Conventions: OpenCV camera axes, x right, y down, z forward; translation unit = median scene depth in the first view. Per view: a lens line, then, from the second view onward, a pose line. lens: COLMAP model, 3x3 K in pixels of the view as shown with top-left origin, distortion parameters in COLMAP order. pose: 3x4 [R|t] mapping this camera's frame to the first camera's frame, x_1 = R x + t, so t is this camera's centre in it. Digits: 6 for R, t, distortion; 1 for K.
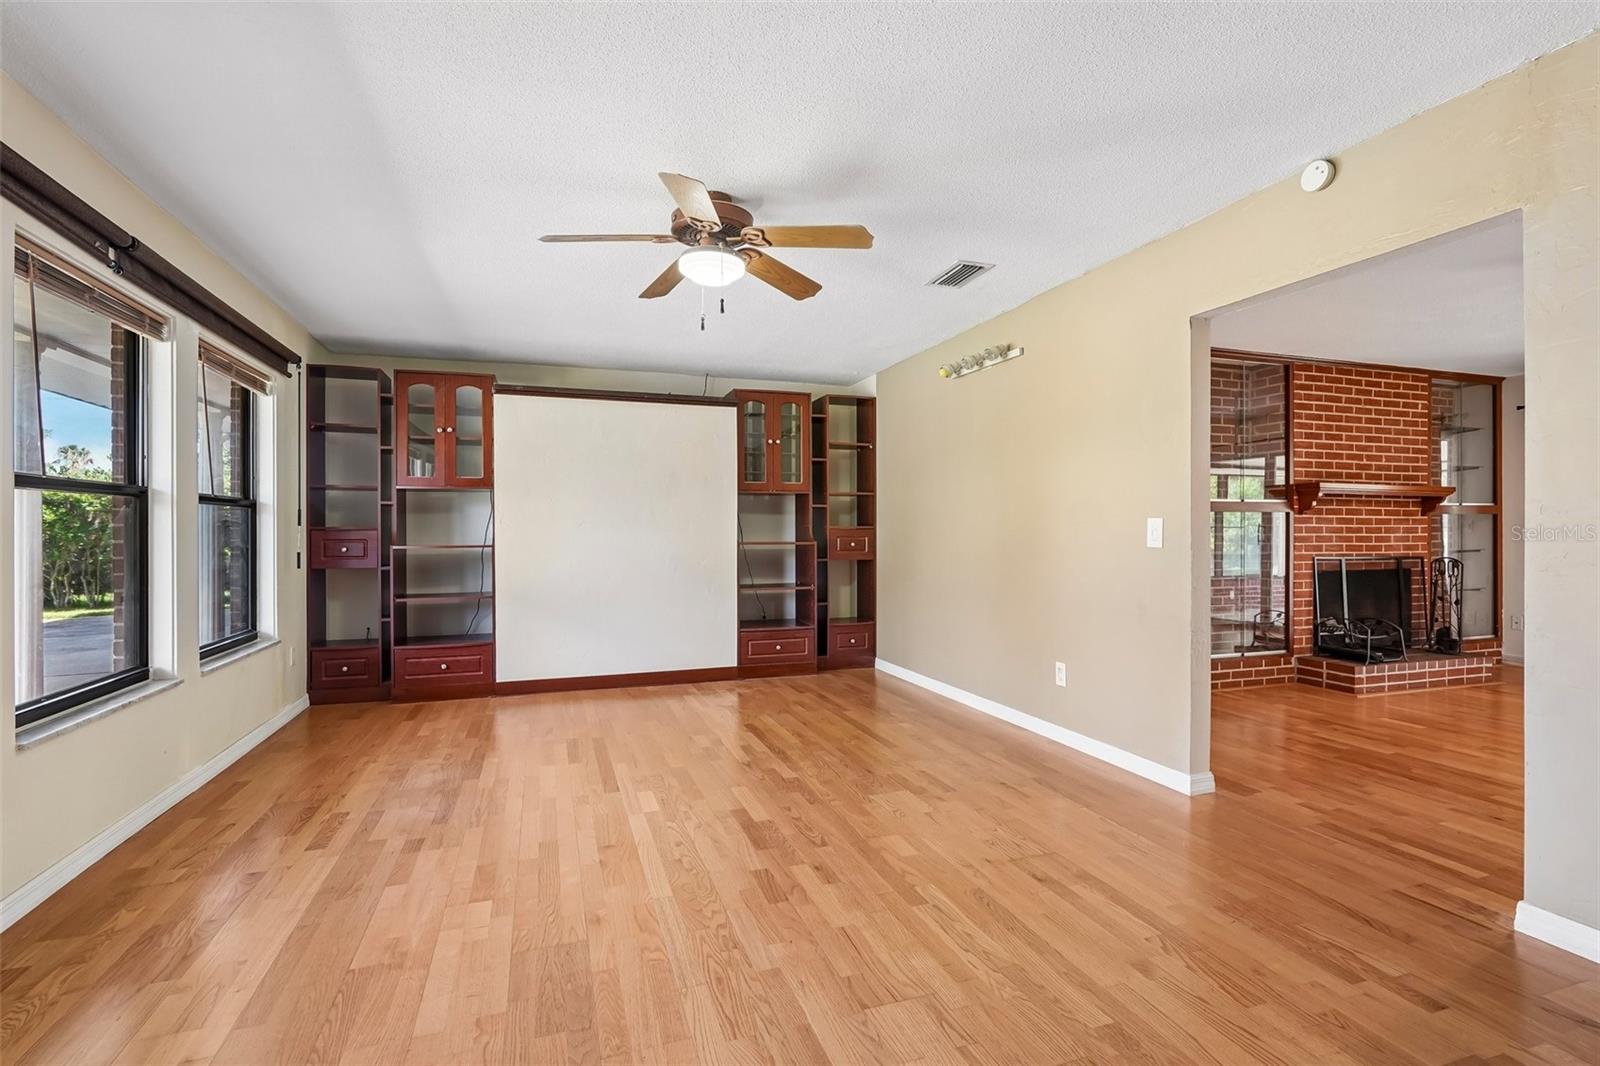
lens RADIAL K [[745.1, 0, 805.5], [0, 745.1, 535.5], [0, 0, 1]] dist [-0.008209, 0.003840]
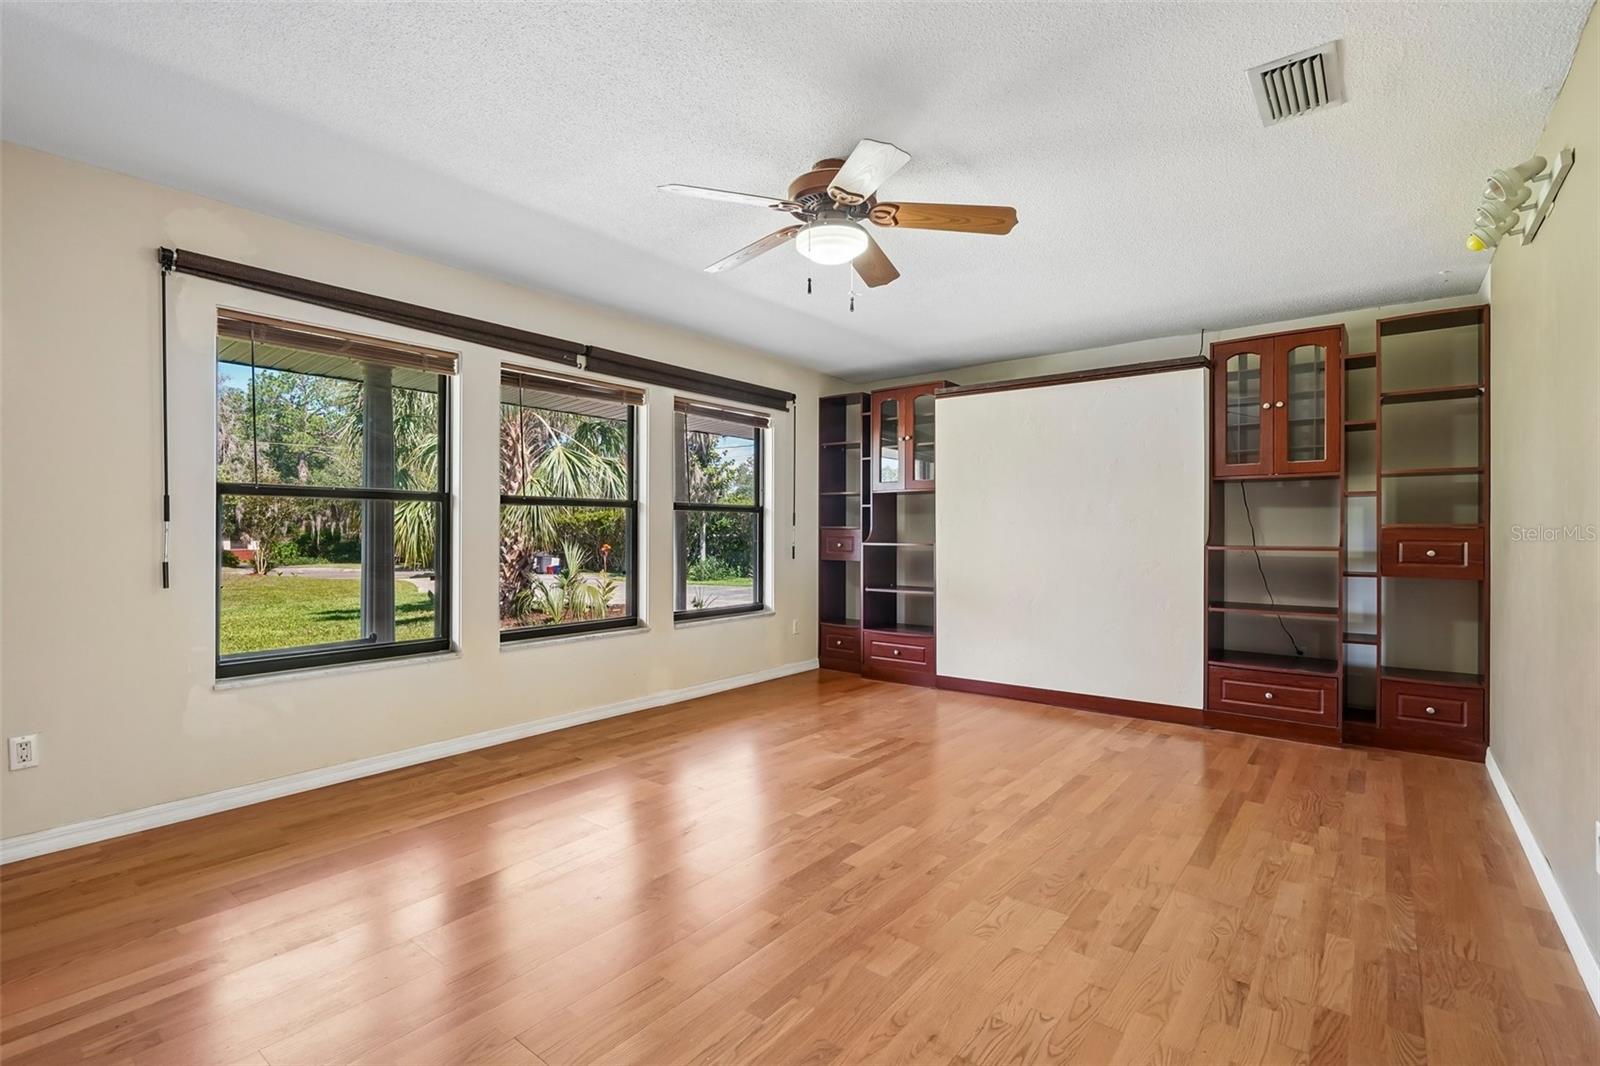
lens RADIAL K [[745.1, 0, 789.5], [0, 745.1, 530.1], [0, 0, 1]] dist [-0.008209, 0.003840]
pose [[0.529725, 0.001855, -0.848167, 0.429226], [-0.007159, 0.999972, -0.002284, -0.002481], [0.848139, 0.007282, 0.529724, 0.321027]]
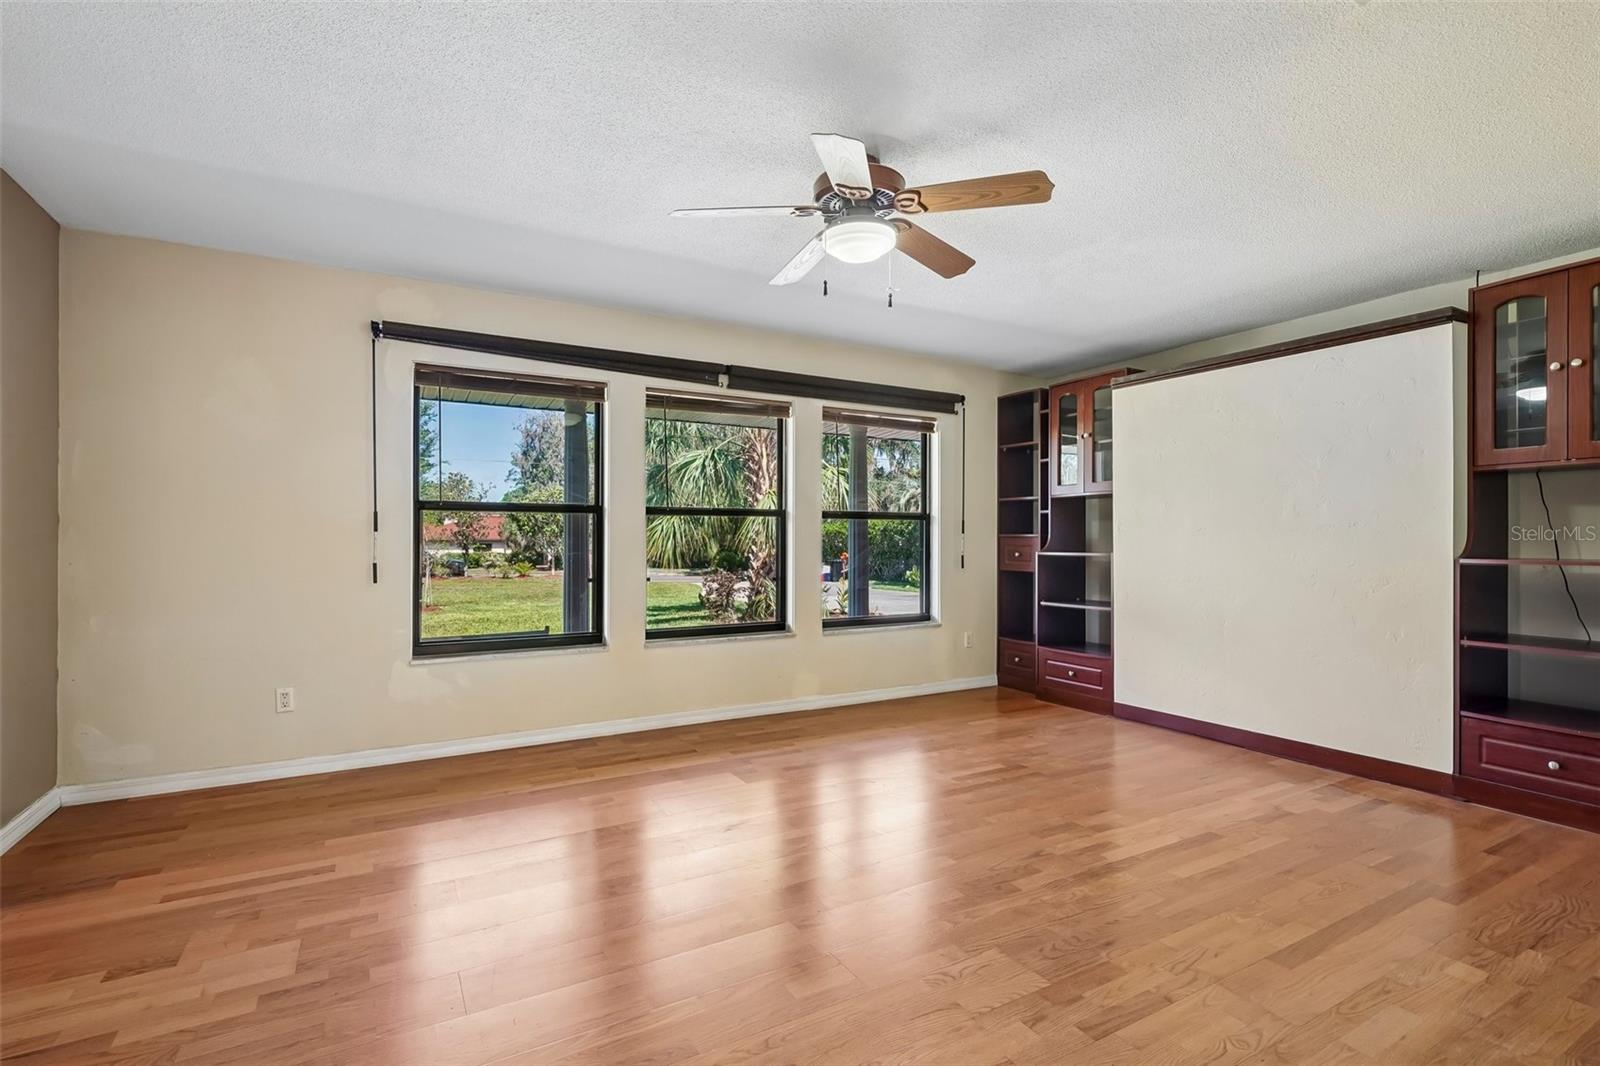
lens RADIAL K [[745.1, 0, 788.5], [0, 745.1, 539.7], [0, 0, 1]] dist [-0.008209, 0.003840]
pose [[0.173635, 0.002480, -0.984807, 0.503422], [-0.006924, 0.999975, 0.001297, -0.002837], [0.984786, 0.006593, 0.173648, 0.522545]]
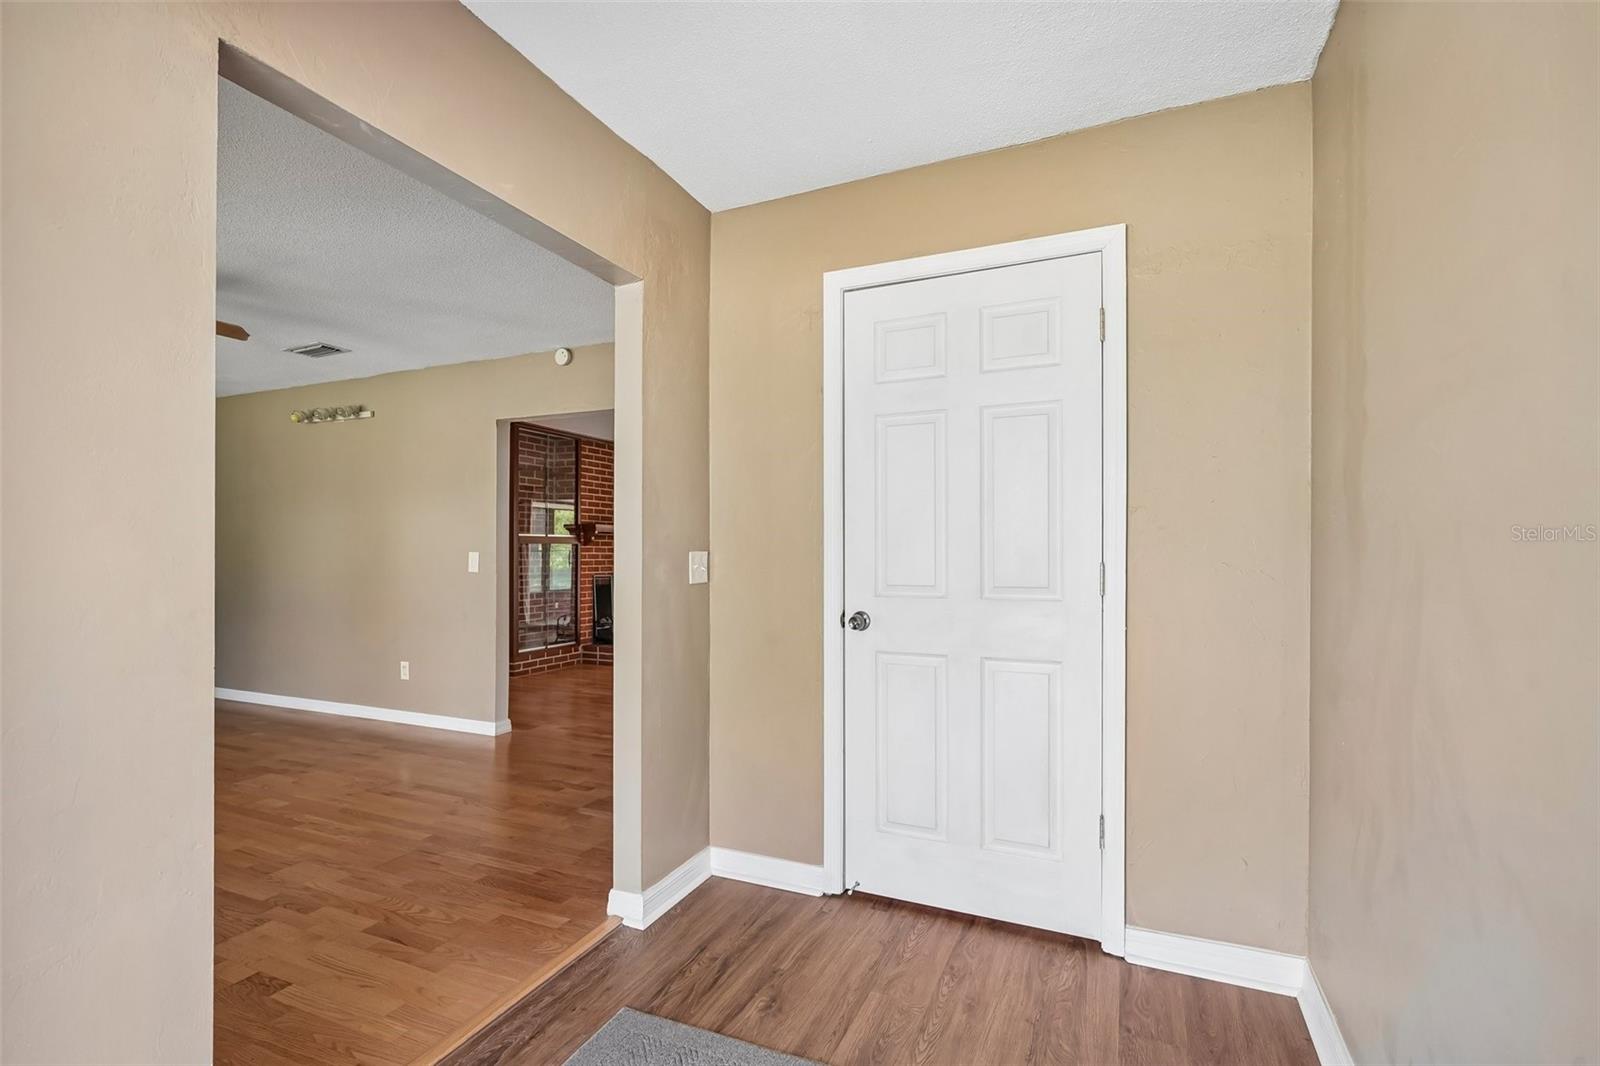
lens RADIAL K [[745.1, 0, 789.5], [0, 745.1, 541.5], [0, 0, 1]] dist [-0.008209, 0.003840]
pose [[0.695022, 0.009149, 0.718930, -0.116534], [0.004477, 0.999845, -0.017052, -0.013113], [-0.718974, 0.015070, 0.694873, -0.360677]]
